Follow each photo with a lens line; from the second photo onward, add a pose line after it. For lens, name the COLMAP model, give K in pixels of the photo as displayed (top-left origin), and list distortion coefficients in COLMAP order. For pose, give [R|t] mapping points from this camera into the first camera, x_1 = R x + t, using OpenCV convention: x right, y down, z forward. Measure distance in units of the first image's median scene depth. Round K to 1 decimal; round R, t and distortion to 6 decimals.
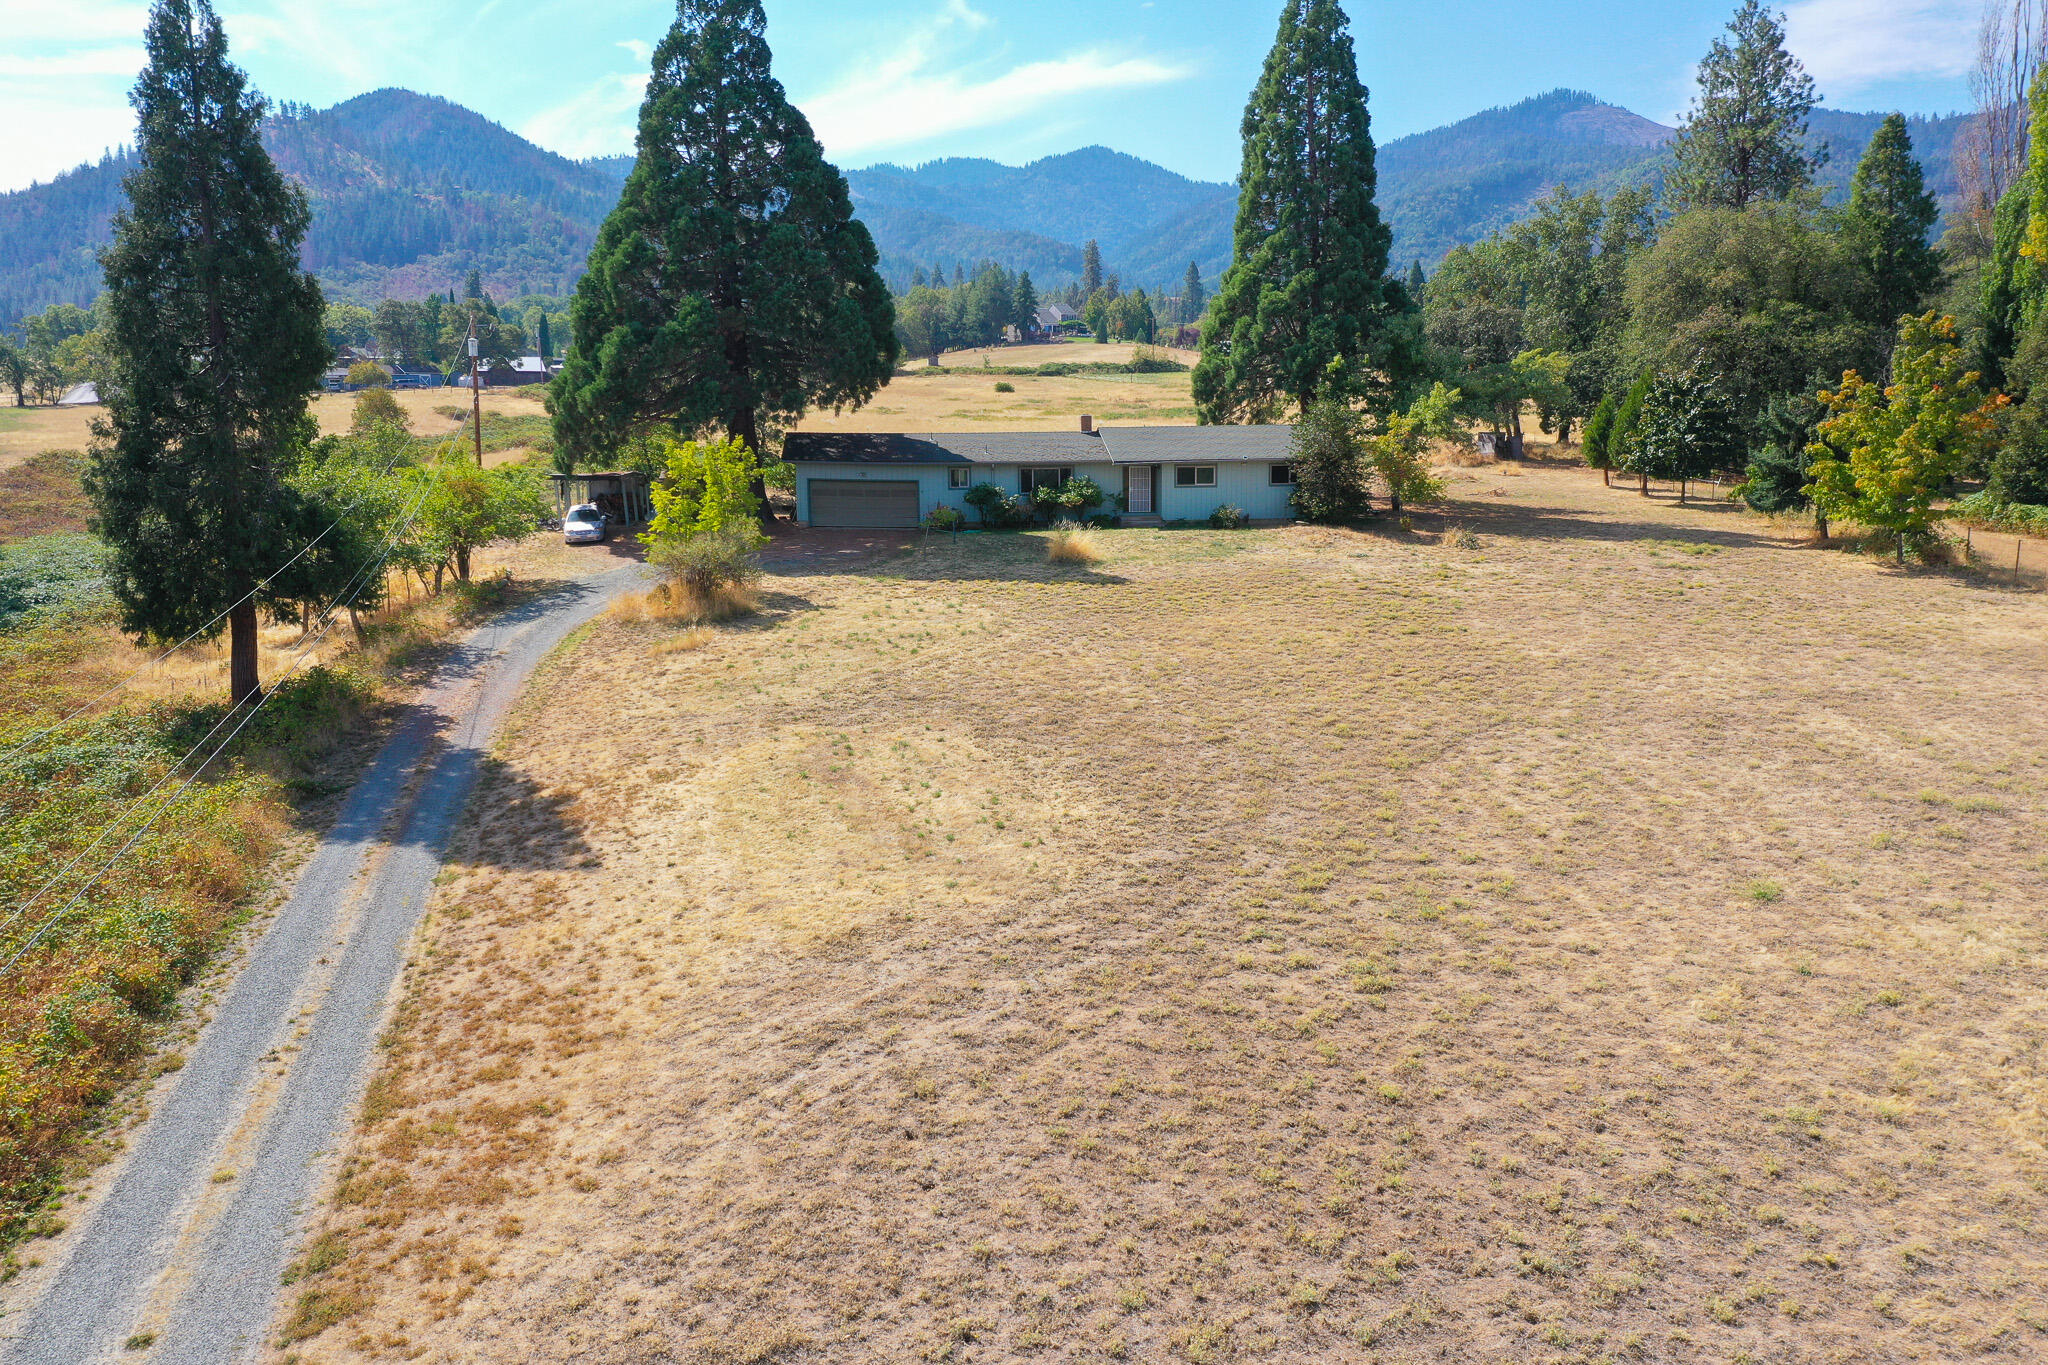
lens RADIAL K [[1634.2, 0, 1024.0], [0, 1634.2, 682.5], [0, 0, 1]] dist [0.012321, 0.004551]
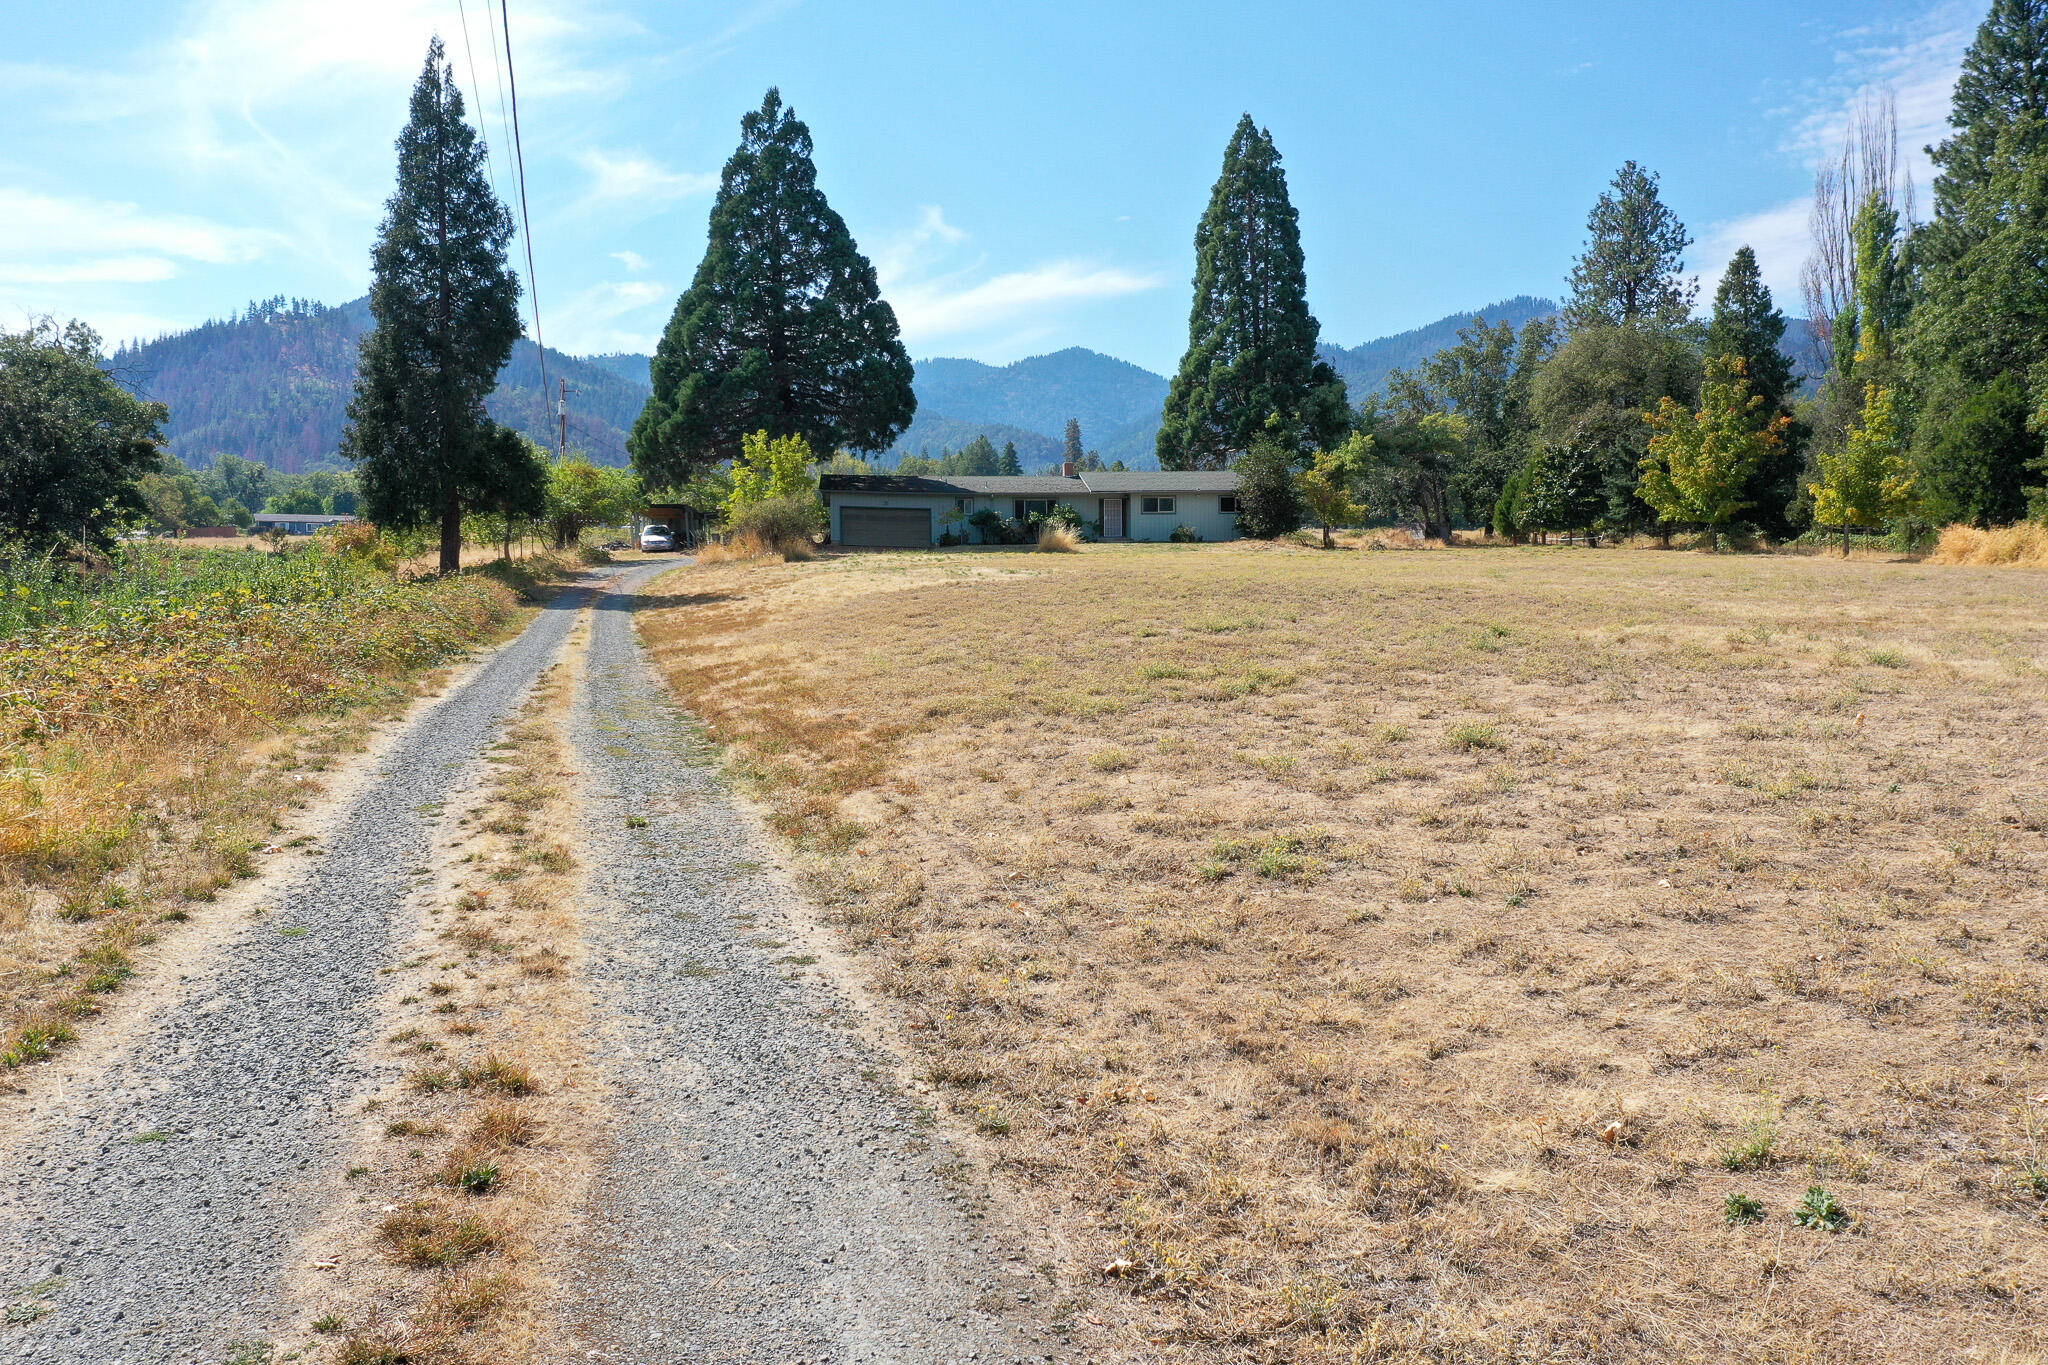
lens RADIAL K [[1634.2, 0, 1024.0], [0, 1634.2, 682.5], [0, 0, 1]] dist [0.012321, 0.004551]
pose [[0.999942, 0.001466, 0.010653, -0.008104], [-0.000232, 0.993365, -0.115005, 0.145772], [-0.010751, 0.114996, 0.993308, -0.195251]]
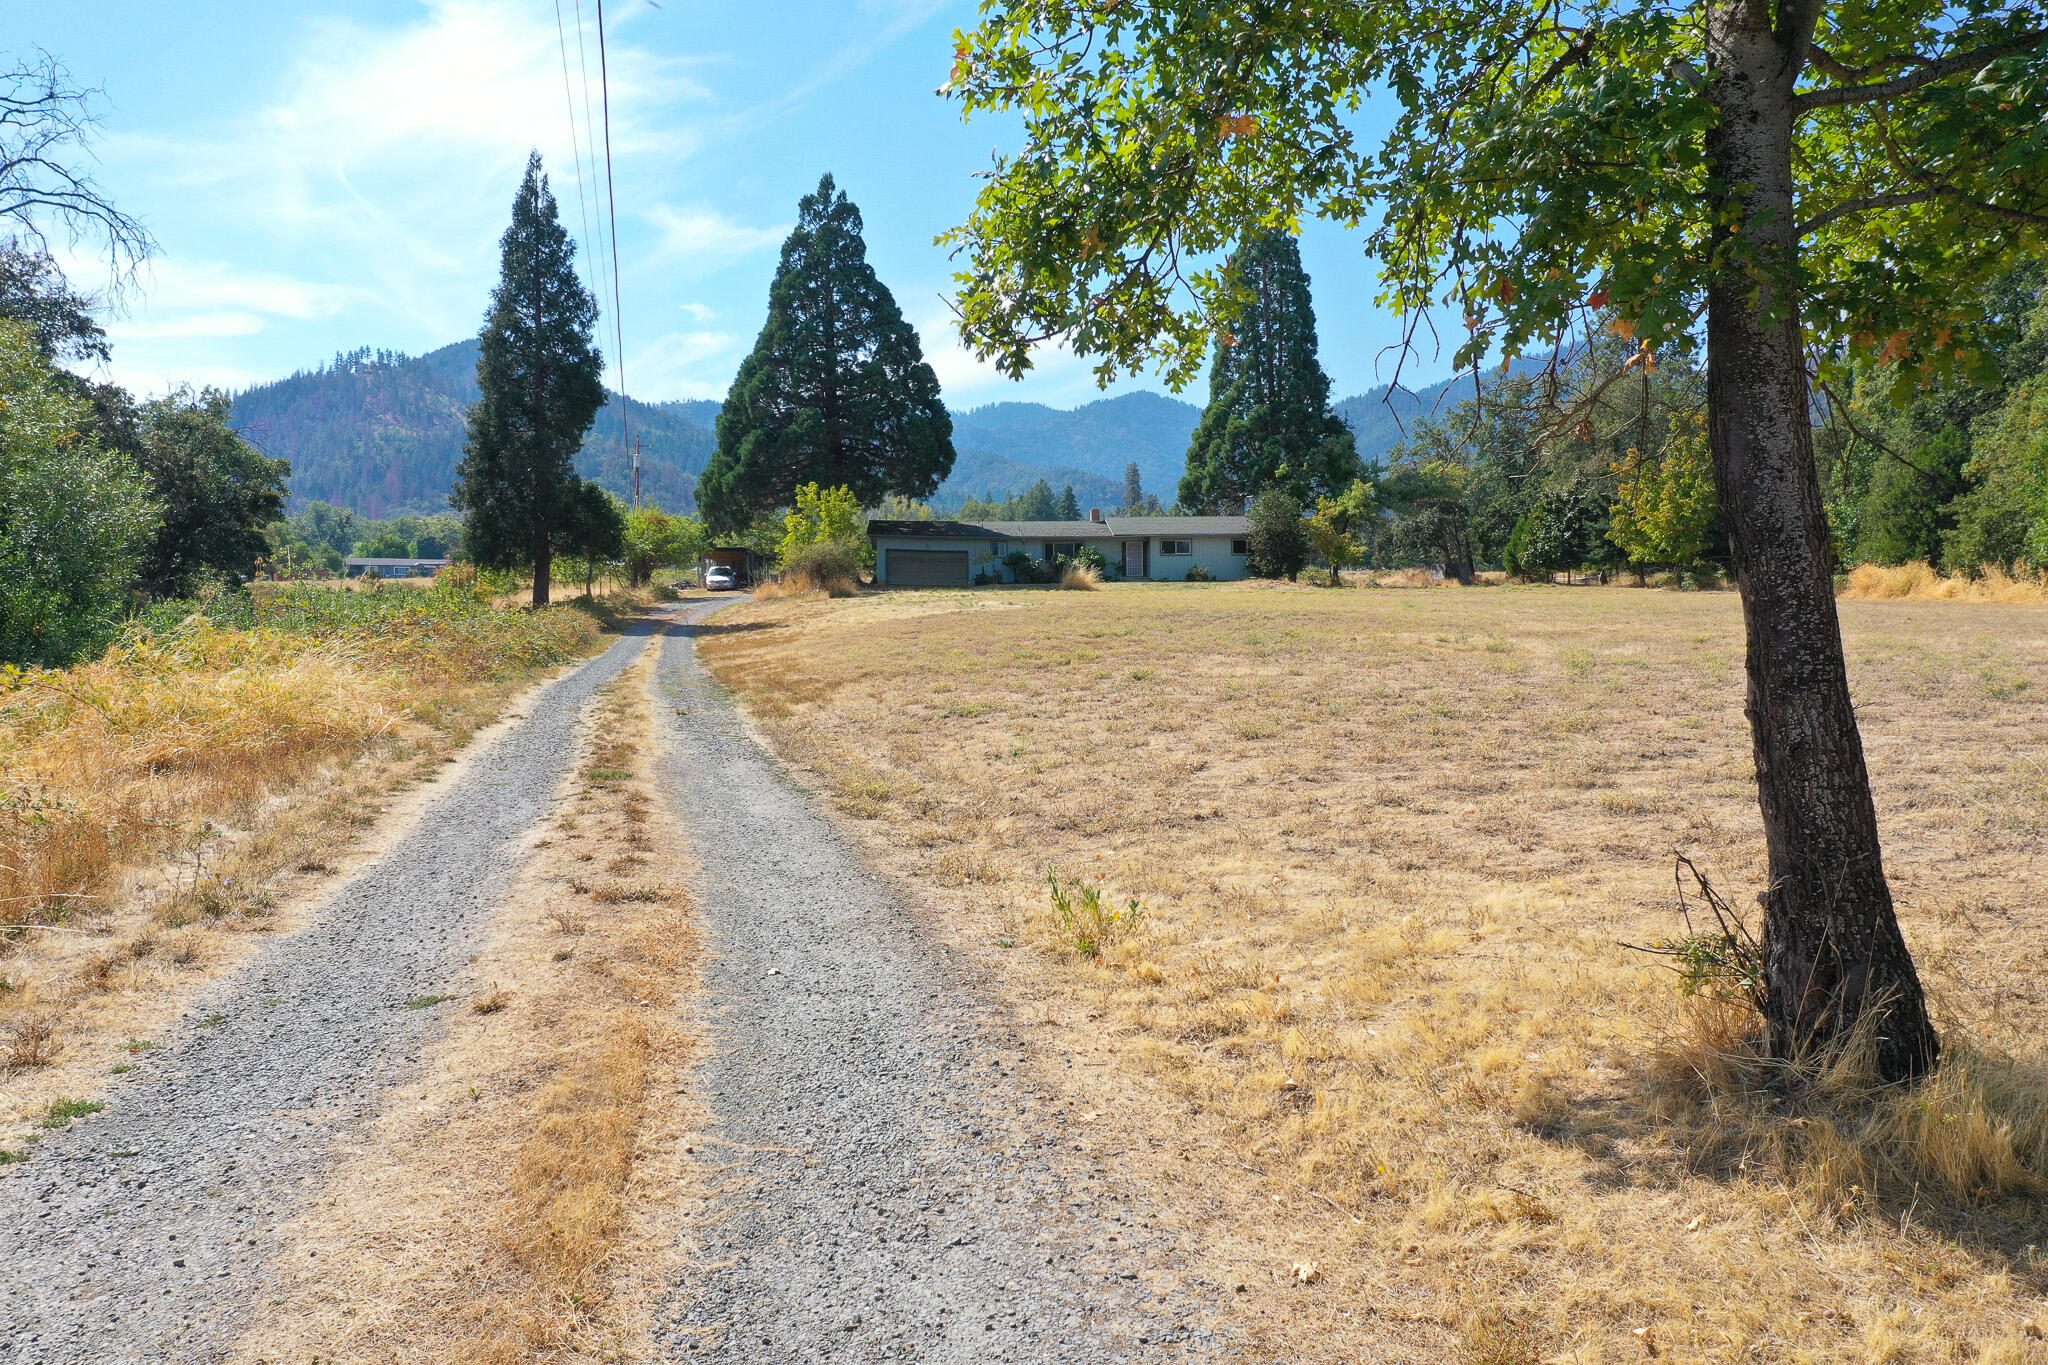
lens RADIAL K [[1634.2, 0, 1024.0], [0, 1634.2, 682.5], [0, 0, 1]] dist [0.012321, 0.004551]
pose [[0.999547, 0.002791, -0.029951, 0.021465], [-0.006976, 0.990048, -0.140559, 0.171360], [0.029260, 0.140704, 0.989619, -0.307817]]
